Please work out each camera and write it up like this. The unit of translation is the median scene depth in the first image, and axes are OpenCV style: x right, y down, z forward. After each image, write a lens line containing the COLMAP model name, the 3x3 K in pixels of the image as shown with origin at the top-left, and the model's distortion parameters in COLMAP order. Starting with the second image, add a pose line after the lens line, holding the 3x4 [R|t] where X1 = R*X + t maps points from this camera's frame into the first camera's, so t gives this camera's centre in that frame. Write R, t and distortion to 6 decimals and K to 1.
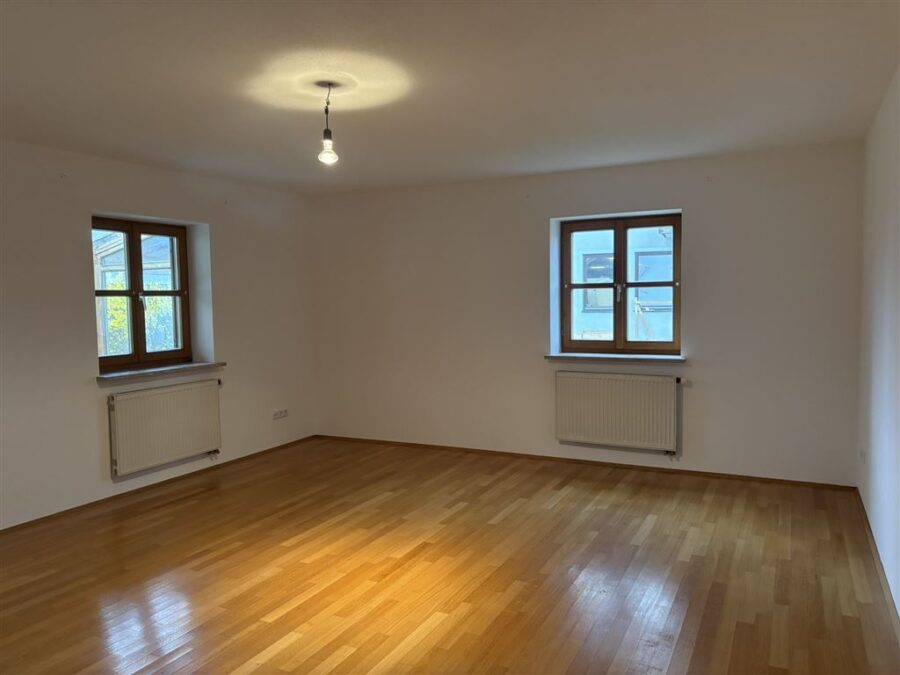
lens RADIAL K [[674.2, 0, 428.5], [0, 674.2, 337.6], [0, 0, 1]] dist [0.031549, 0.000697]
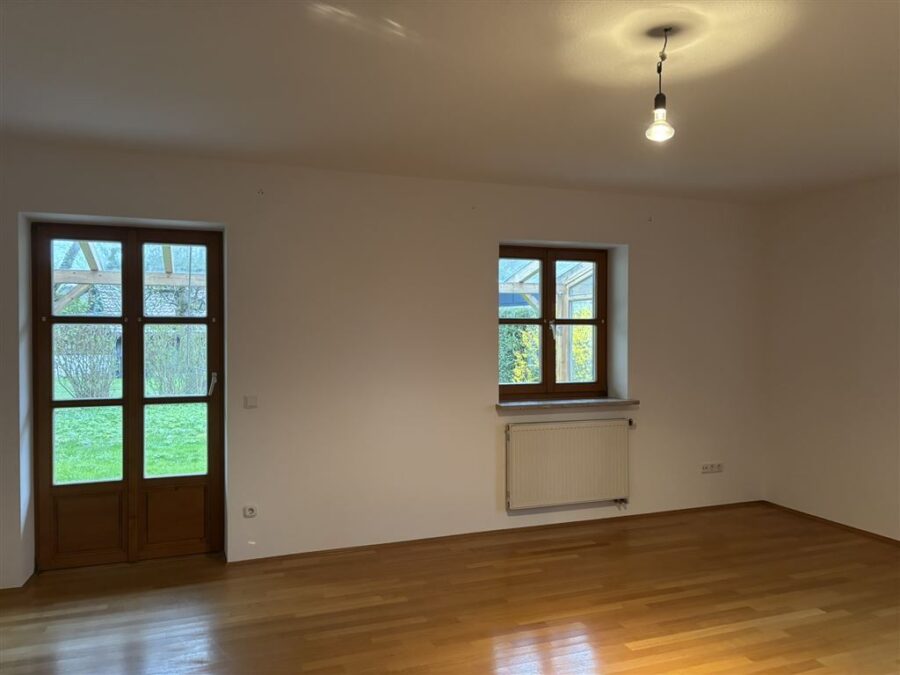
lens RADIAL K [[668.0, 0, 468.5], [0, 668.0, 339.7], [0, 0, 1]] dist [0.084076, -0.077365]
pose [[0.760608, 0.023488, -0.648786, 0.112778], [-0.050400, 0.998466, -0.022940, -0.012631], [0.647252, 0.050147, 0.760625, 0.219170]]
